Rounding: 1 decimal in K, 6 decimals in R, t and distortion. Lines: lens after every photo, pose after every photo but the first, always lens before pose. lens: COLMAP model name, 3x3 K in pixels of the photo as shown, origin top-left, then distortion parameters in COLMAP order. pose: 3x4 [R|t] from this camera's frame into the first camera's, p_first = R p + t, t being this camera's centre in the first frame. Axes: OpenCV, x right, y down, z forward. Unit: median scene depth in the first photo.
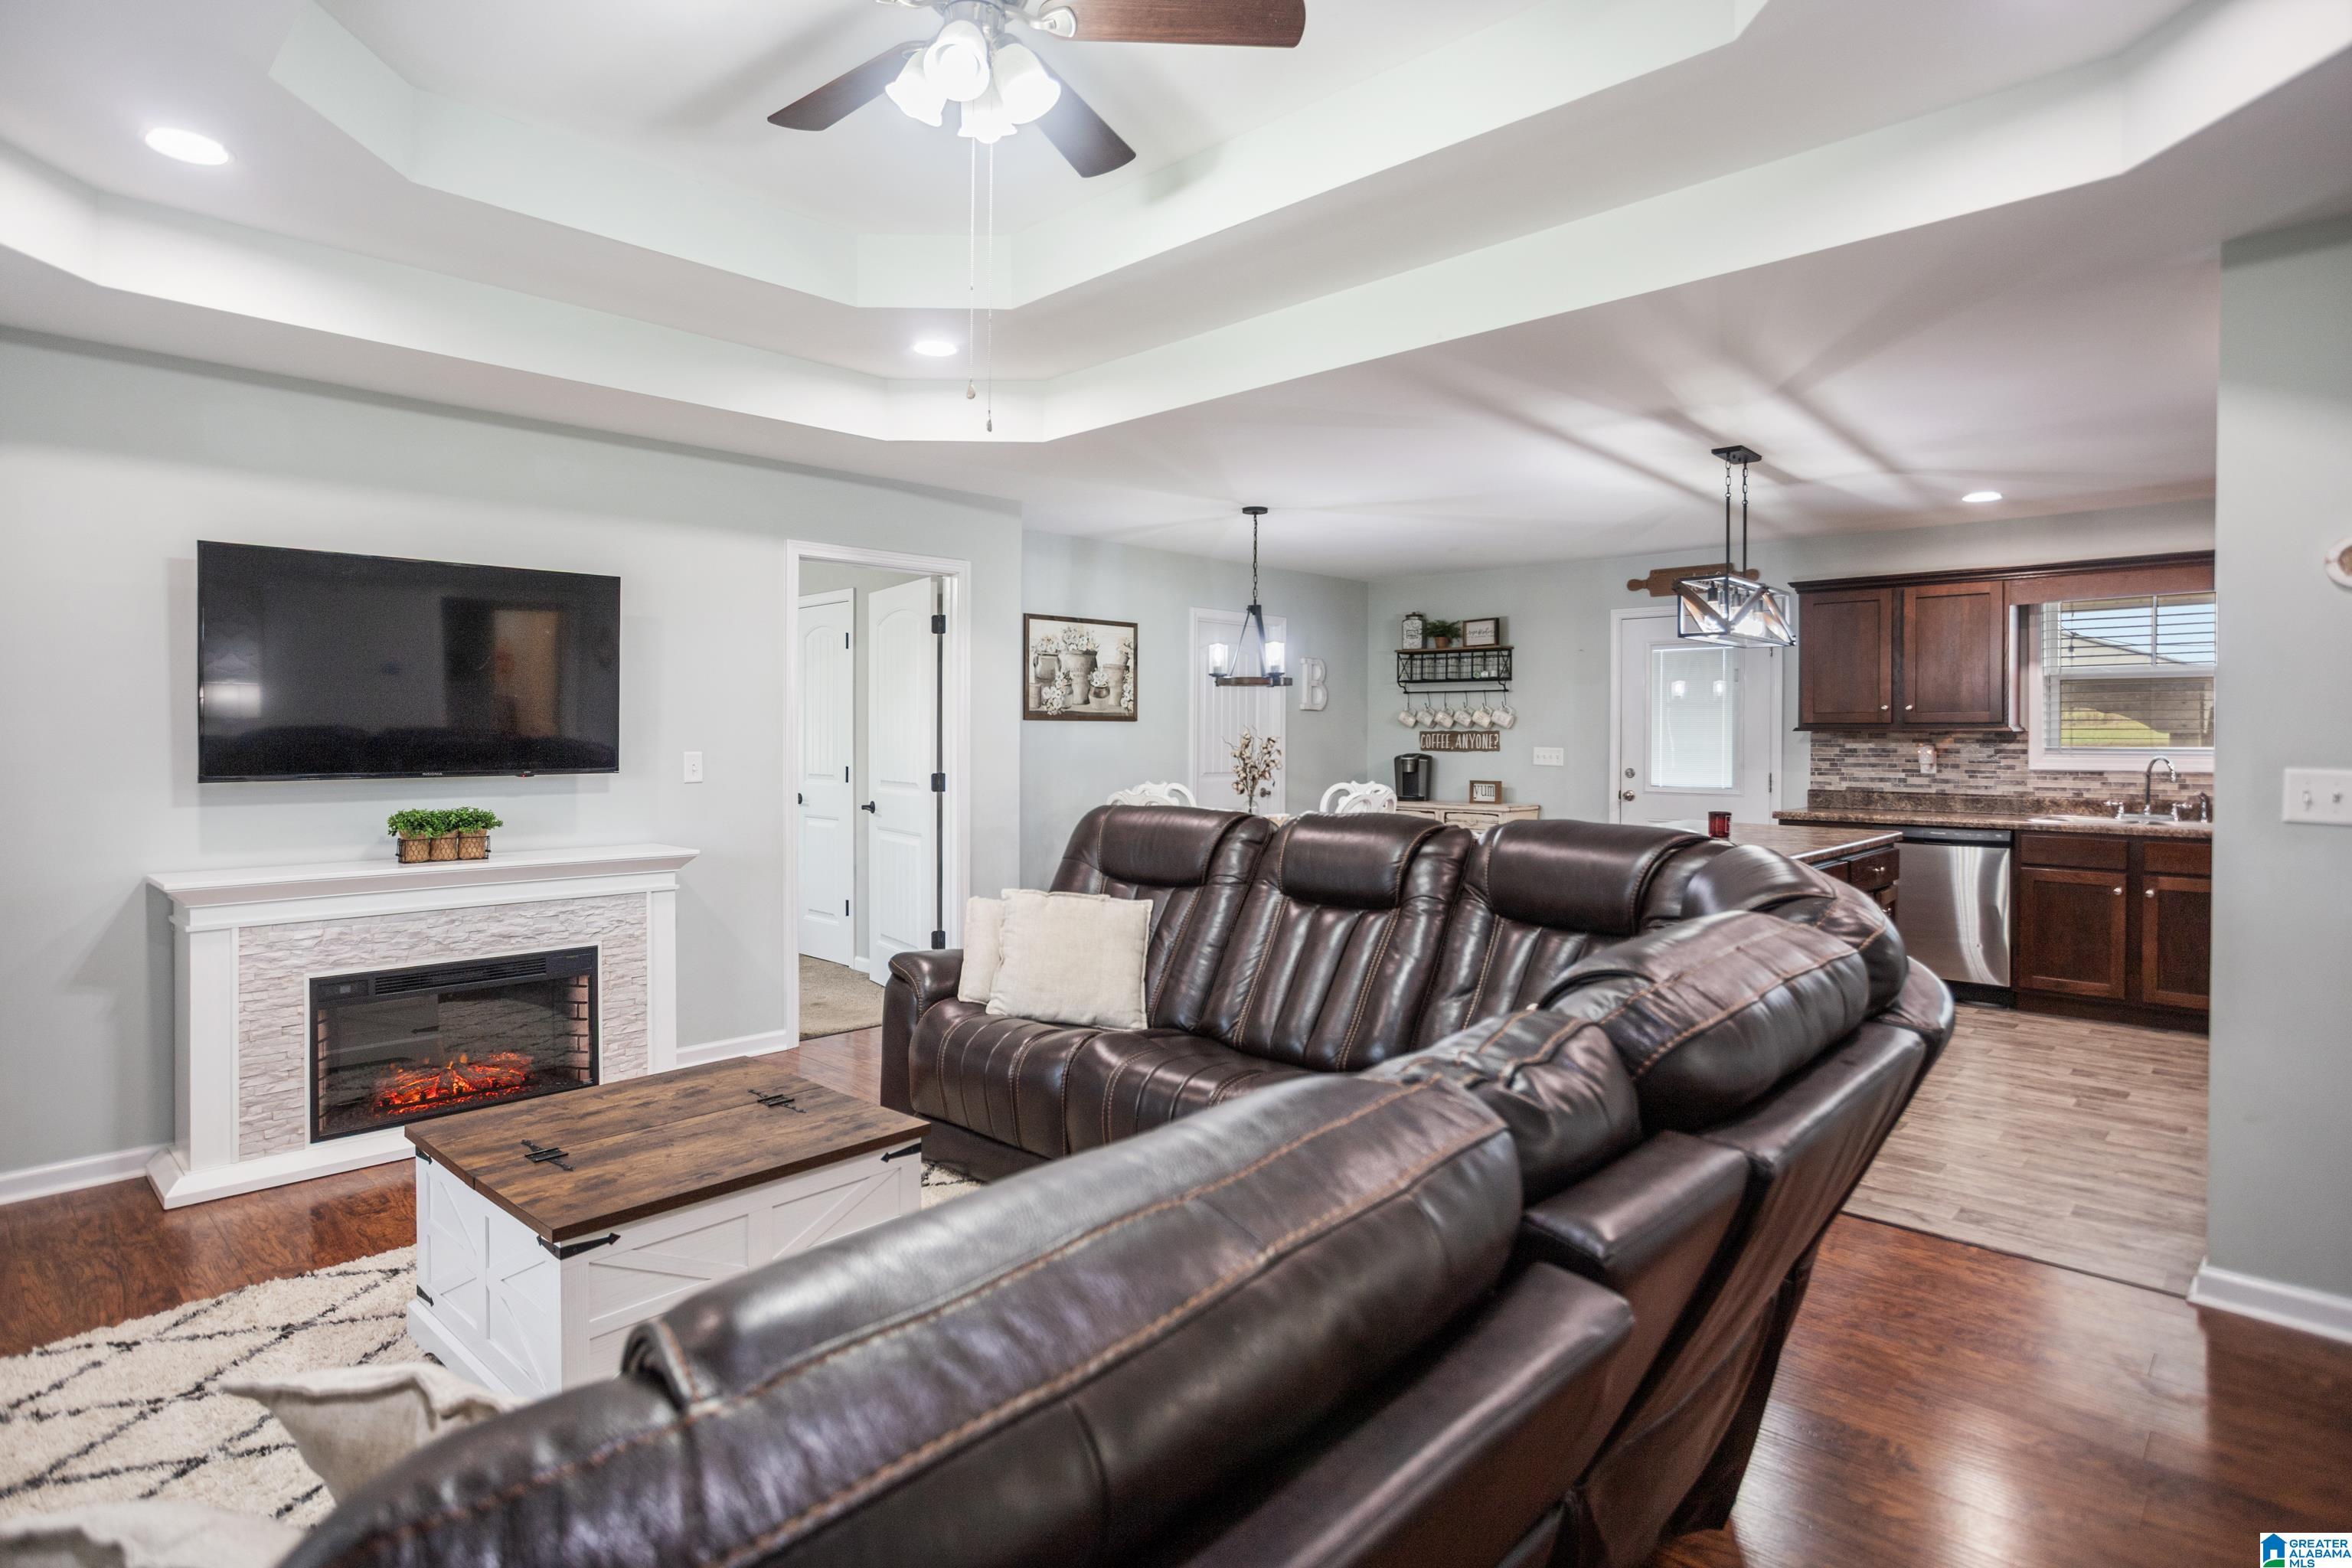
lens RADIAL K [[1252.4, 0, 1152.4], [0, 1252.4, 736.3], [0, 0, 1]] dist [-0.056930, 0.042915]
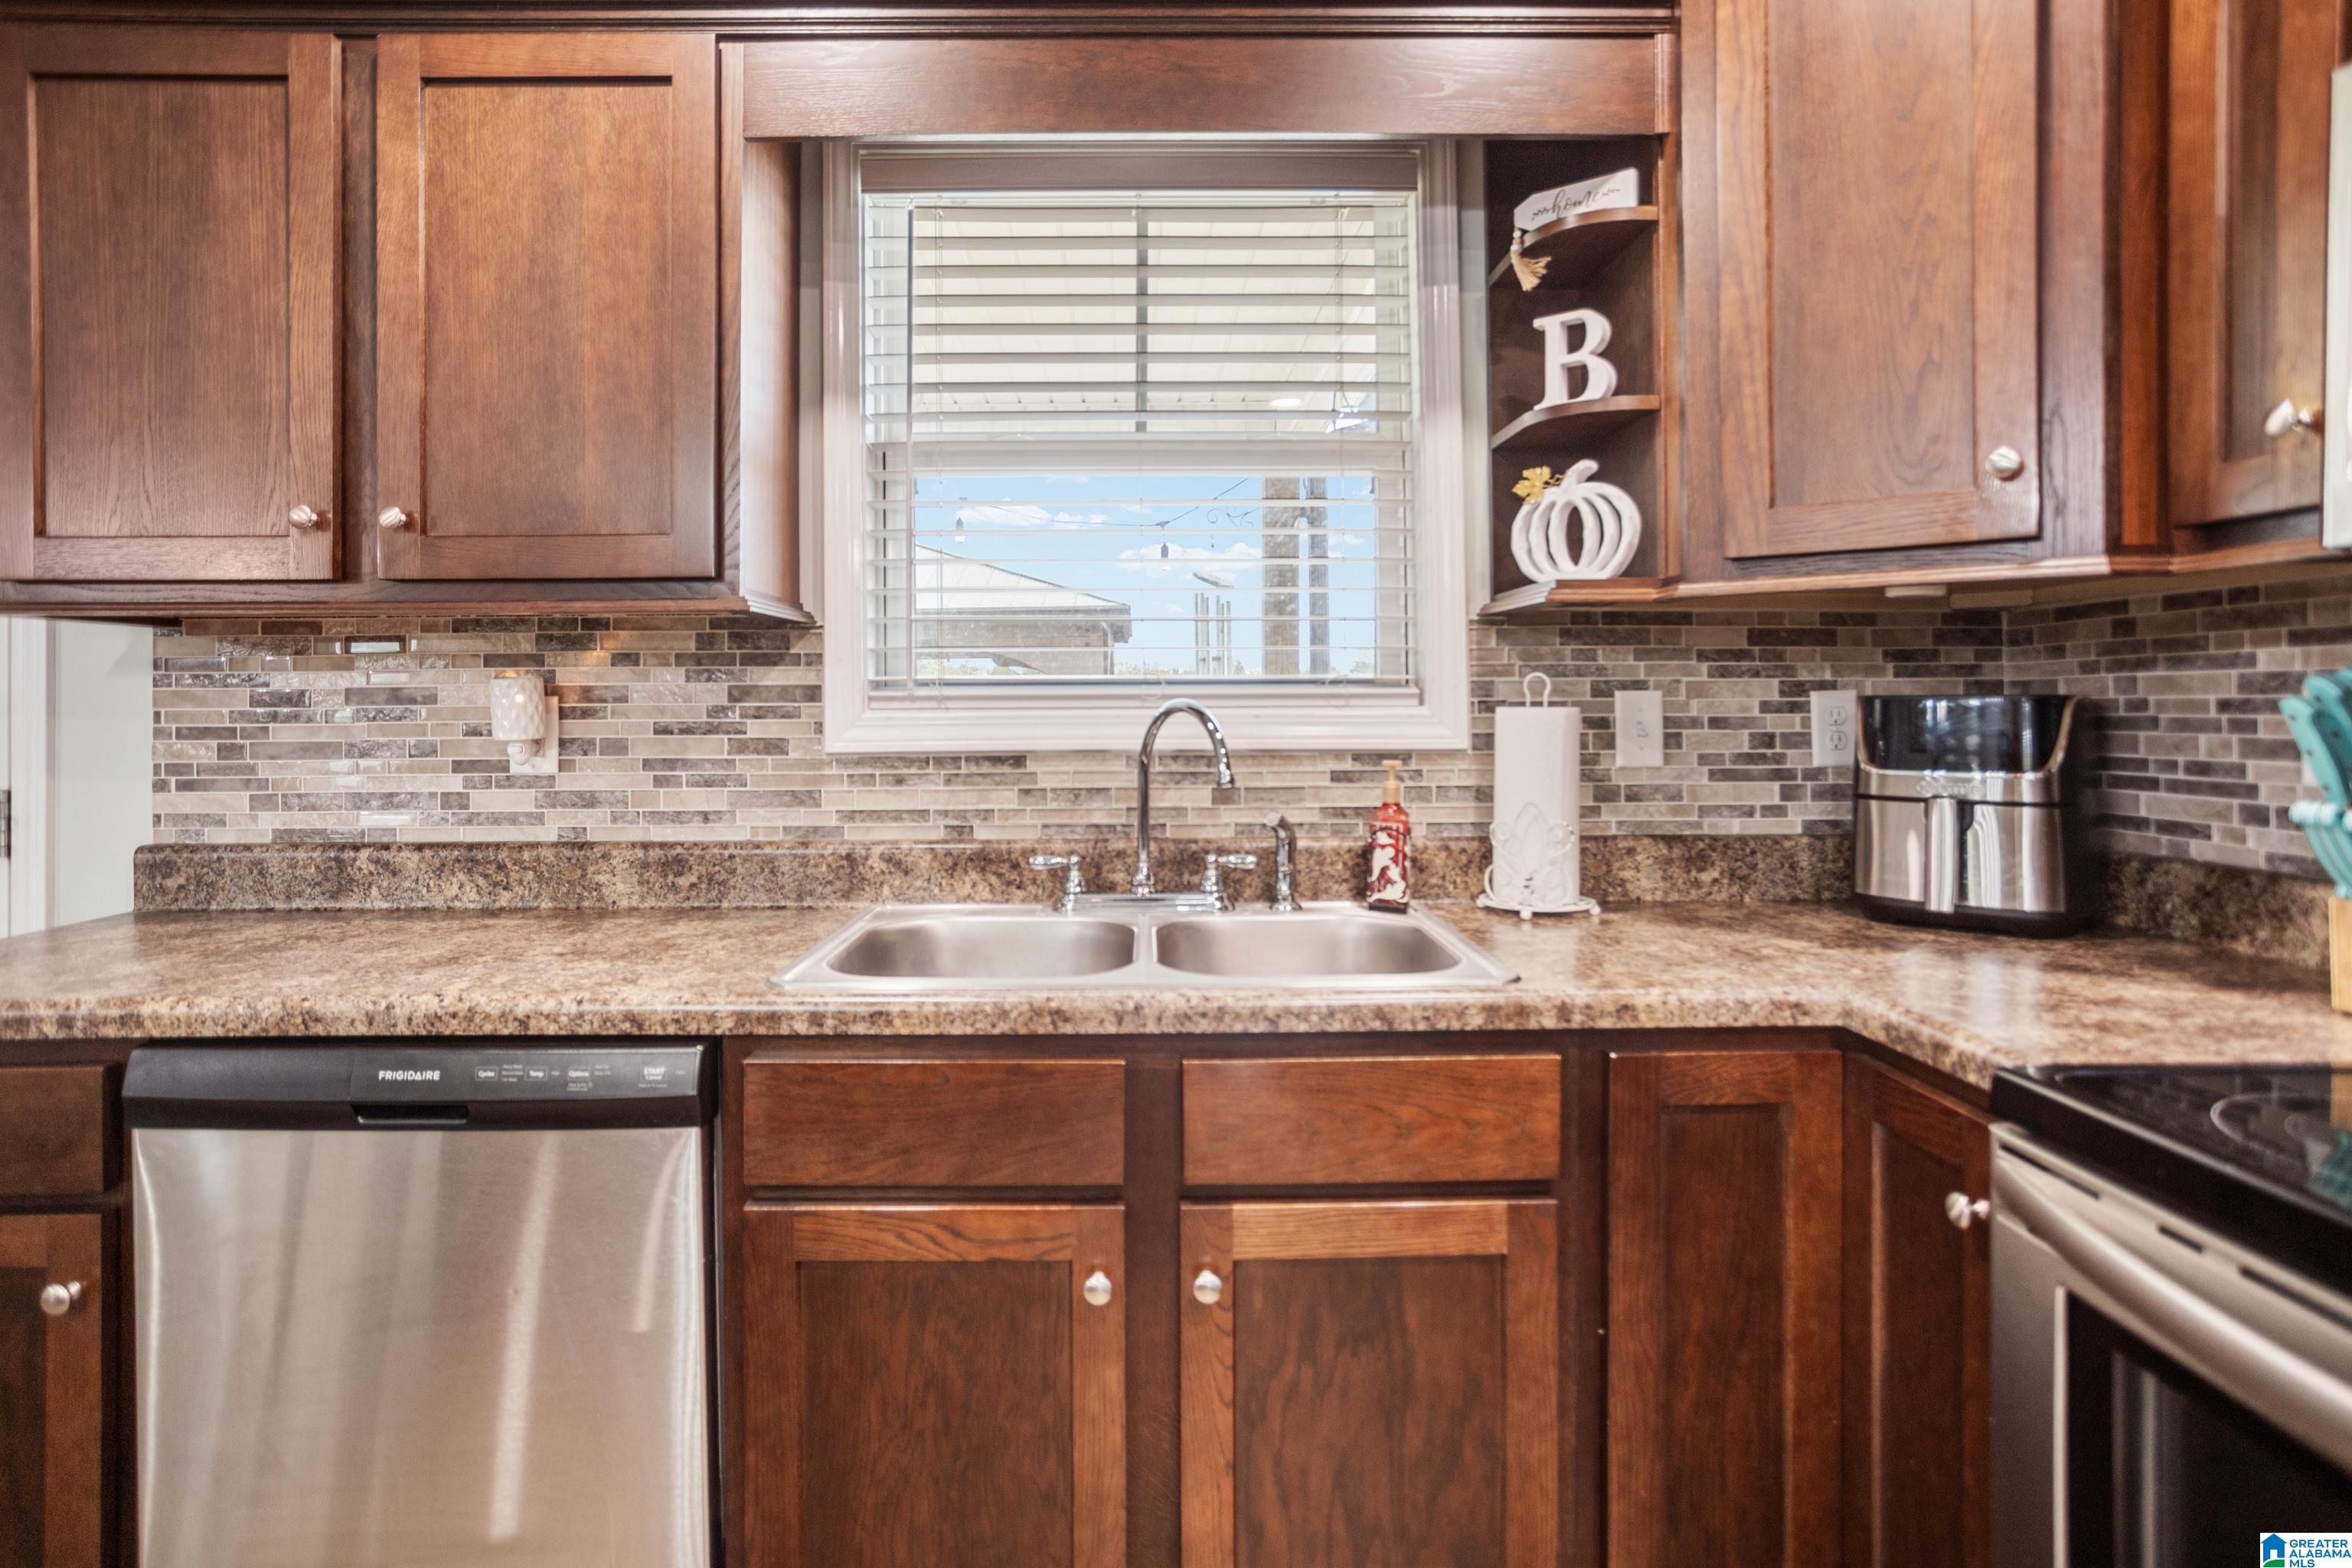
lens RADIAL K [[1249.7, 0, 1169.4], [0, 1249.7, 713.1], [0, 0, 1]] dist [-0.059282, 0.049939]
pose [[0.699277, -0.013296, 0.714727, 0.633252], [0.009479, 0.999912, 0.009327, 0.017499], [-0.714788, 0.000253, 0.699341, 0.831178]]
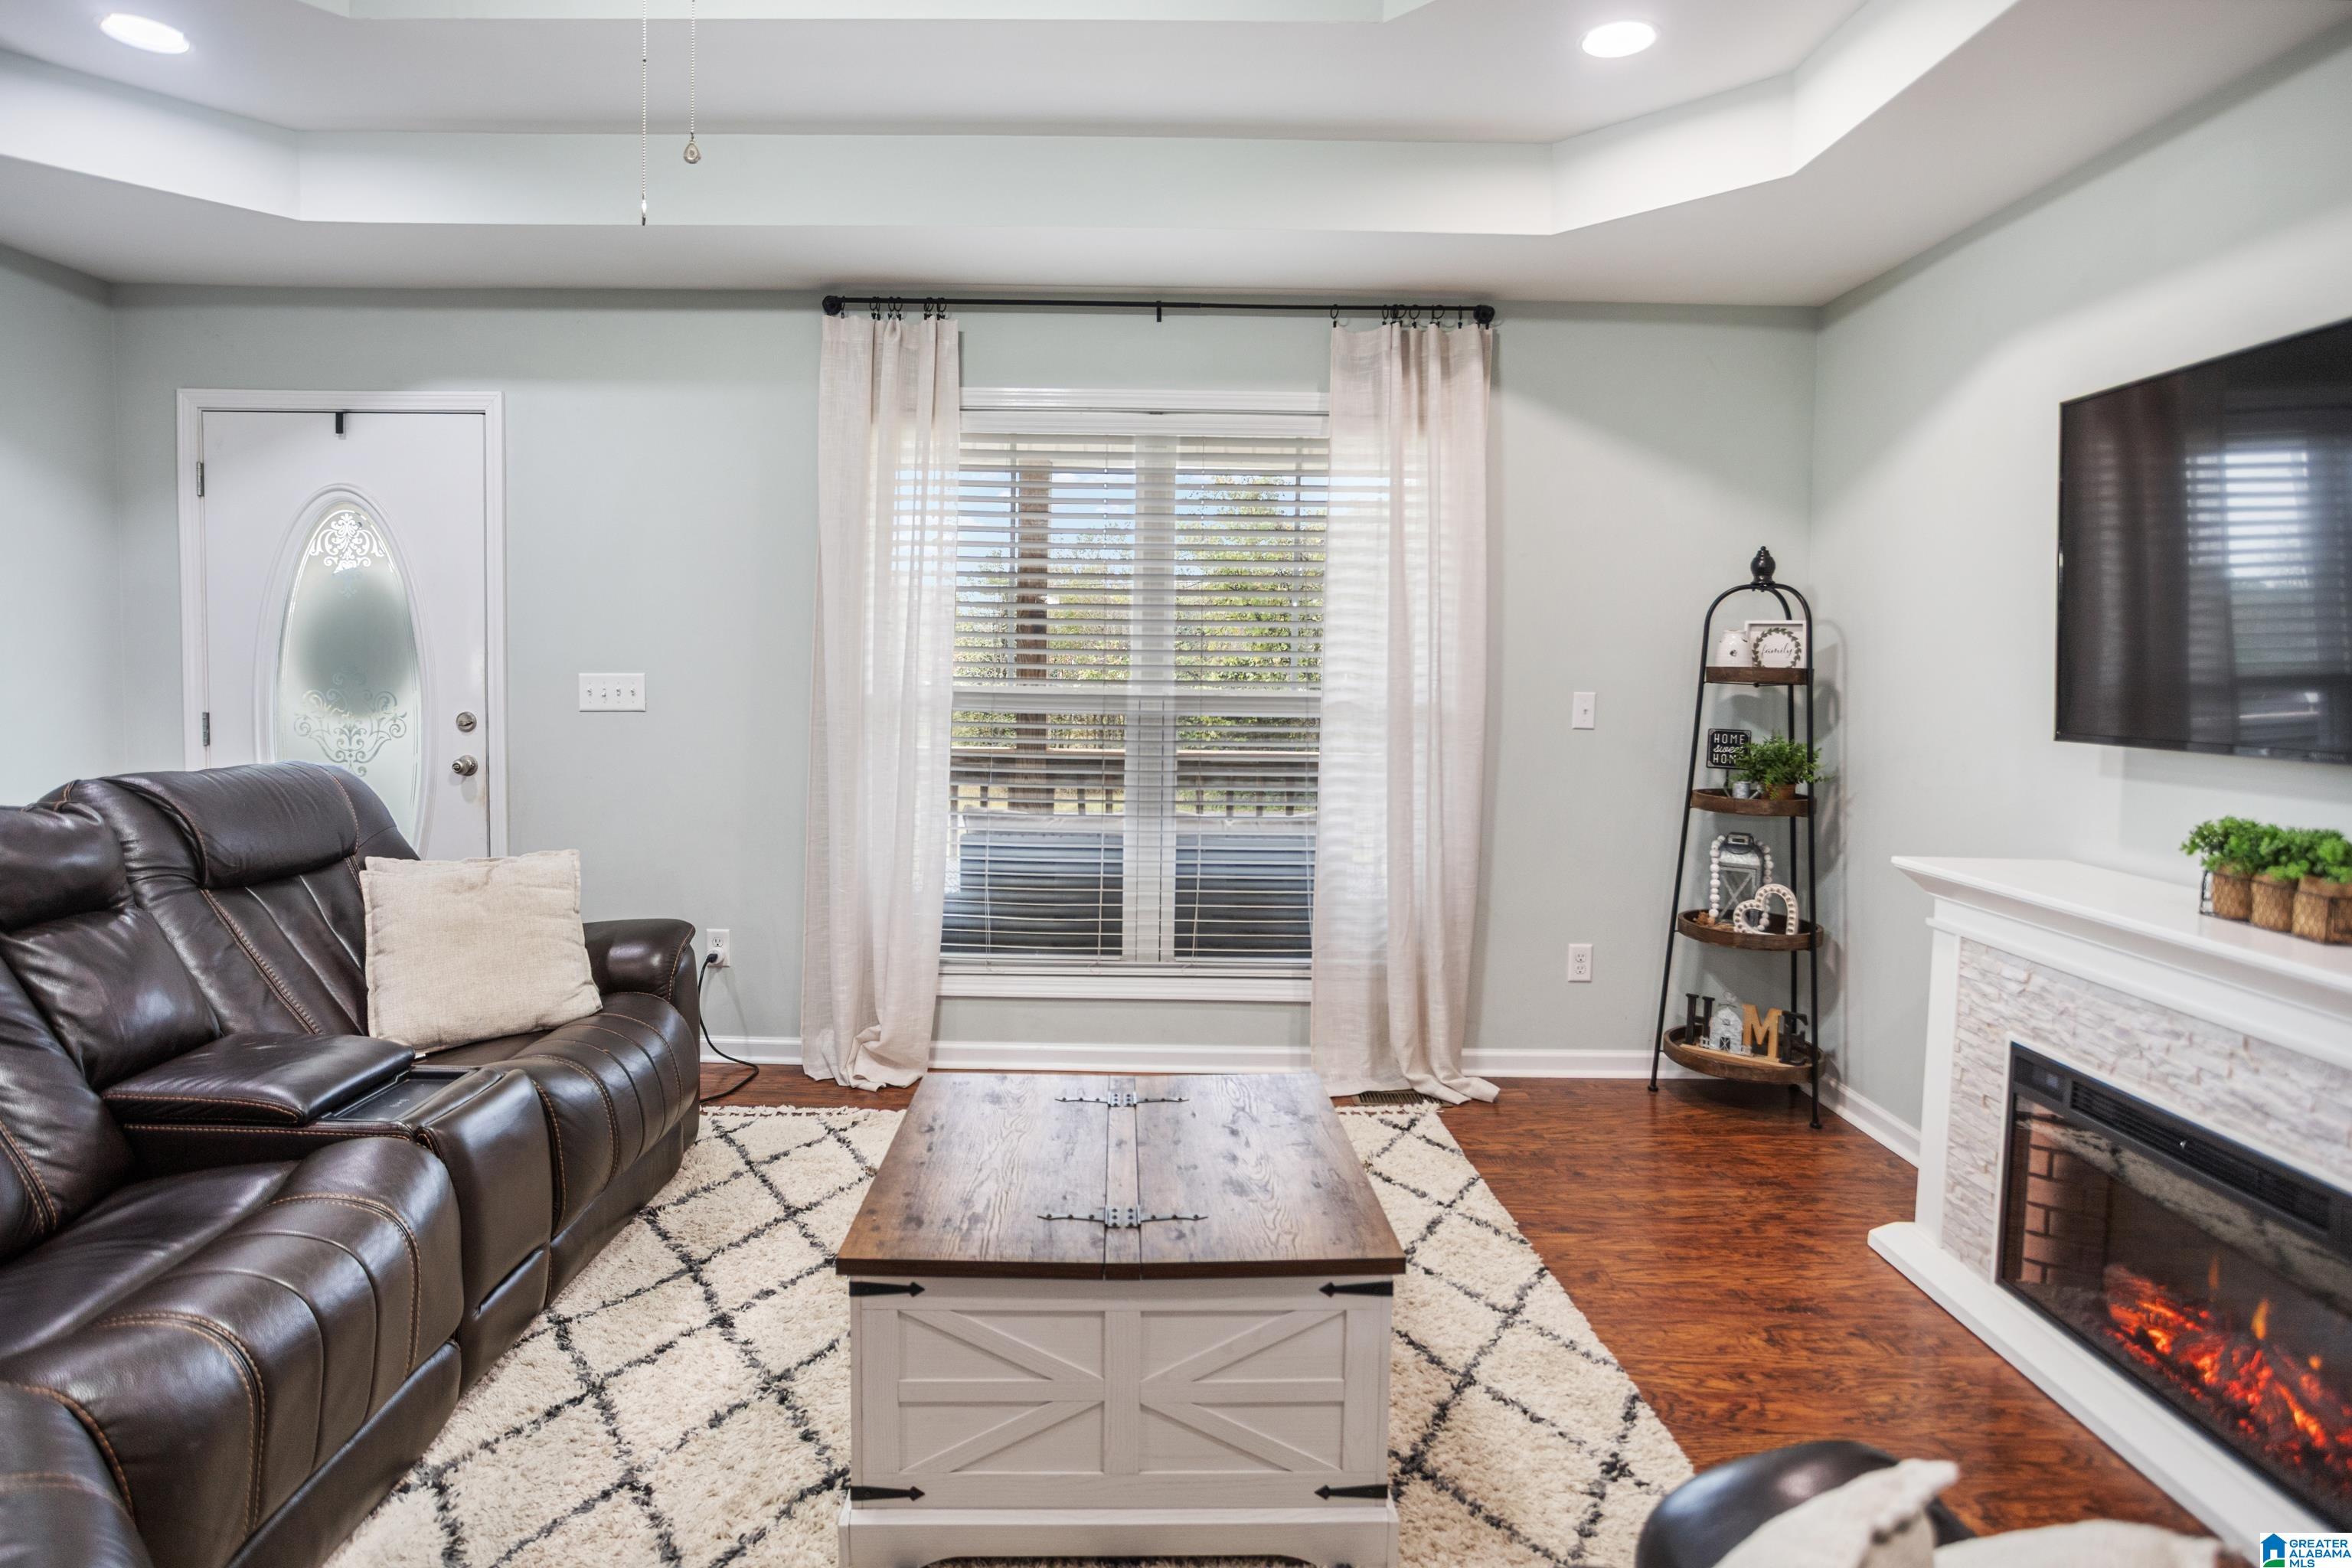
lens RADIAL K [[1252.4, 0, 1152.4], [0, 1252.4, 736.3], [0, 0, 1]] dist [-0.056930, 0.042915]
pose [[-0.716993, 0.029053, -0.696475, 0.068226], [-0.018428, 0.997992, 0.060602, 0.001266], [0.696837, 0.056286, -0.715017, 0.759678]]
